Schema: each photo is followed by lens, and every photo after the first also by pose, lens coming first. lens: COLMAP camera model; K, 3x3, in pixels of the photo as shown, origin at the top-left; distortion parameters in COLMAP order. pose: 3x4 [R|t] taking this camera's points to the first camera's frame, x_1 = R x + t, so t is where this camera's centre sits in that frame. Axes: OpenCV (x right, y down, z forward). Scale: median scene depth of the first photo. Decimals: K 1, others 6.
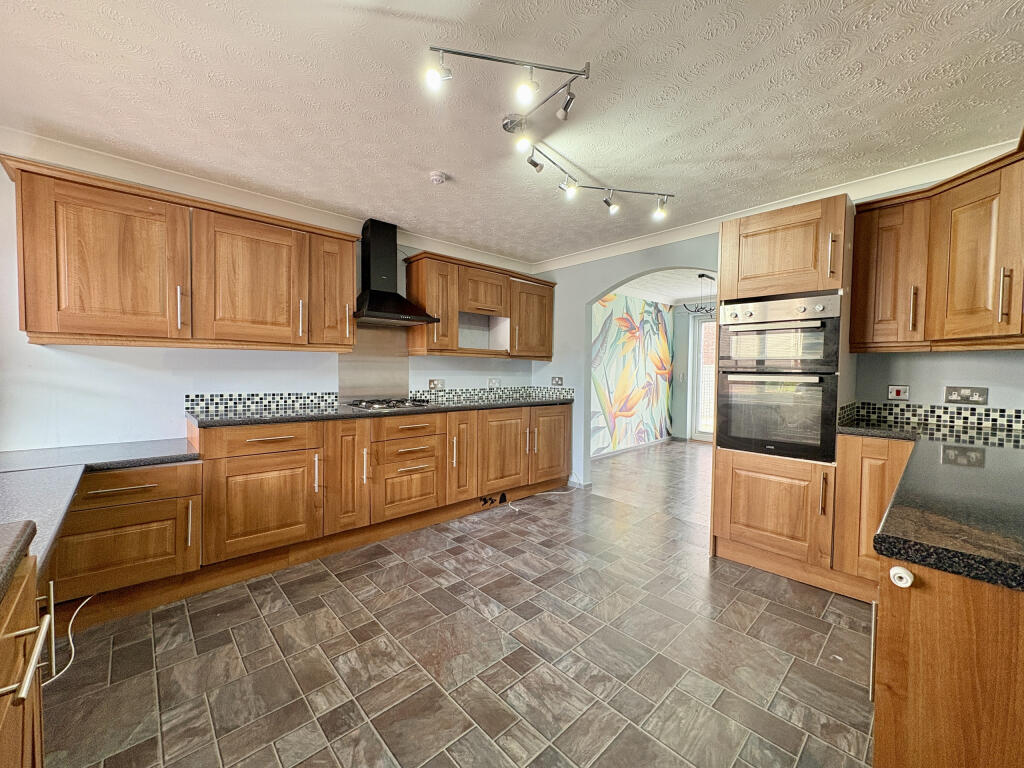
lens RADIAL K [[406.2, 0, 511.3], [0, 406.2, 382.3], [0, 0, 1]] dist [-0.001370, 0.000094]
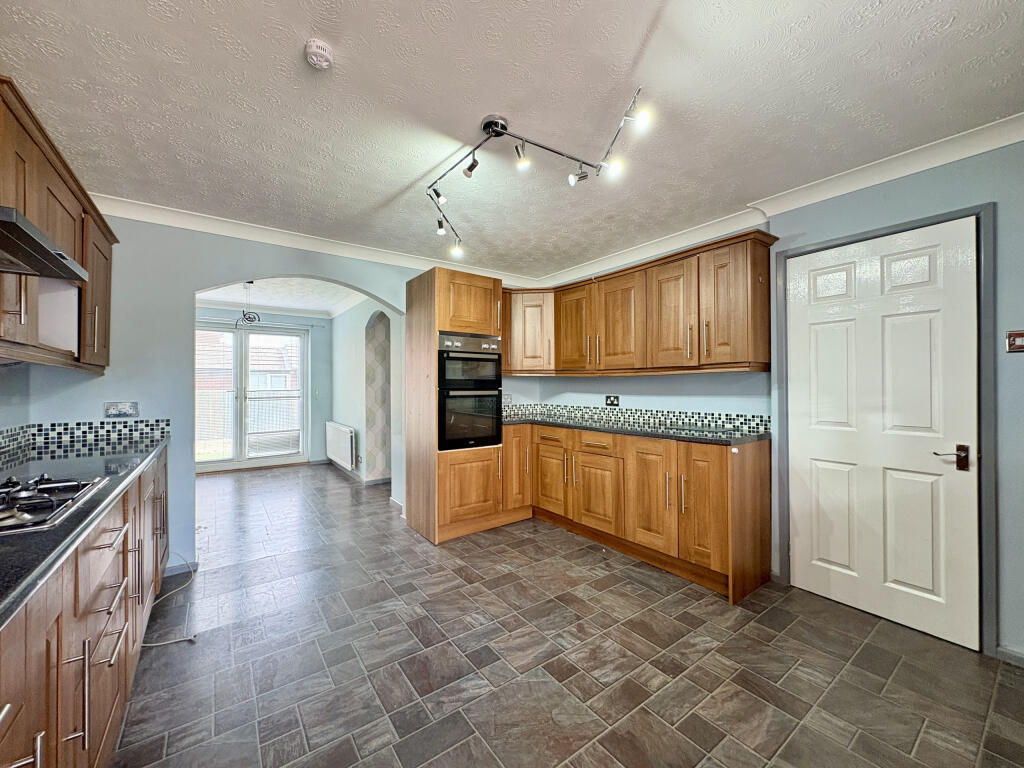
lens RADIAL K [[406.2, 0, 512.1], [0, 406.2, 384.7], [0, 0, 1]] dist [-0.001370, 0.000094]
pose [[0.120260, -0.008018, 0.992710, -0.843107], [0.036293, 0.999334, 0.003674, -0.043392], [-0.992079, 0.035586, 0.120471, 0.806304]]
